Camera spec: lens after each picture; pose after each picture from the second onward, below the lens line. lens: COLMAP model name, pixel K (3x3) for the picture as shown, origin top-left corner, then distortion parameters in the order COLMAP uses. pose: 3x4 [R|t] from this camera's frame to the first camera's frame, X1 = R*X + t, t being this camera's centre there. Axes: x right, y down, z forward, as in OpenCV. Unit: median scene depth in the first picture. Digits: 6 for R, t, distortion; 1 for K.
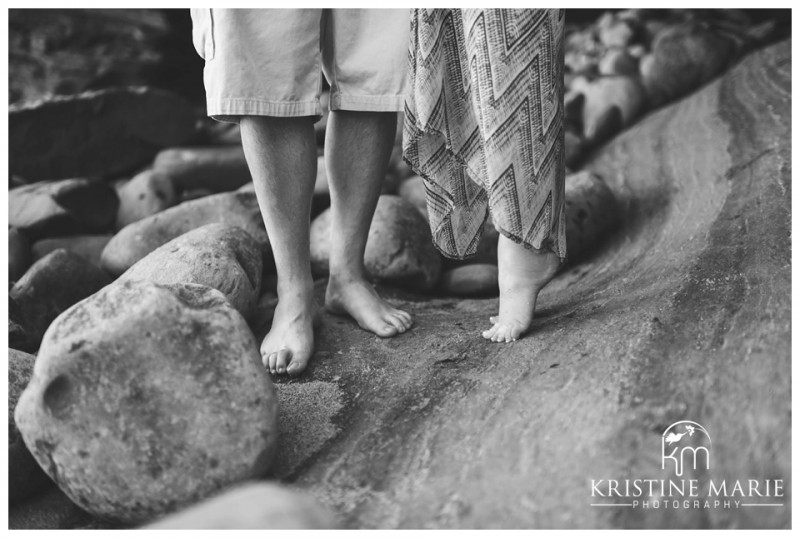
lens RADIAL K [[781.6, 0, 400.0], [0, 781.6, 269.0], [0, 0, 1]] dist [-0.003767, 0.005775]
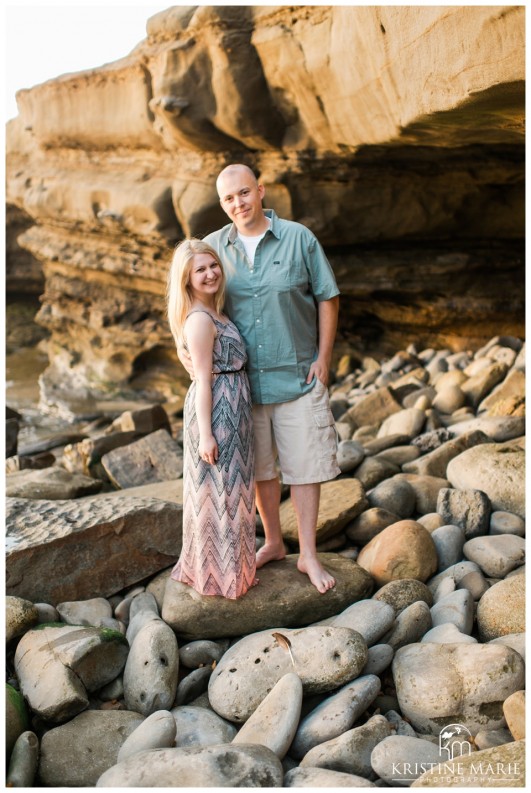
lens RADIAL K [[774.8, 0, 265.5], [0, 774.8, 396.5], [0, 0, 1]] dist [-0.003767, 0.005775]
pose [[0.974827, 0.010628, -0.222707, 0.120711], [-0.029249, 0.996327, -0.080479, -0.780804], [0.221034, 0.084967, 0.971558, -0.030144]]
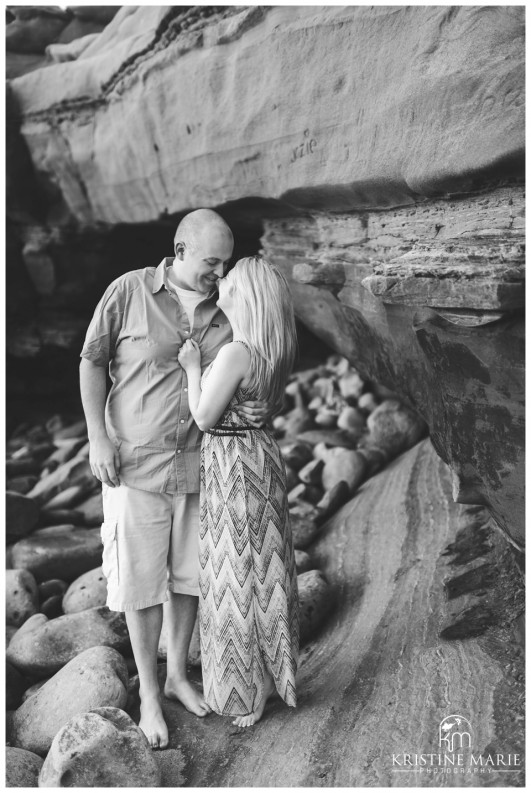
lens RADIAL K [[774.8, 0, 265.5], [0, 774.8, 396.5], [0, 0, 1]] dist [-0.003767, 0.005775]
pose [[0.992016, -0.034165, 0.121396, -0.072371], [0.054501, 0.984215, -0.168377, -0.382116], [-0.113727, 0.173648, 0.978219, -1.066385]]
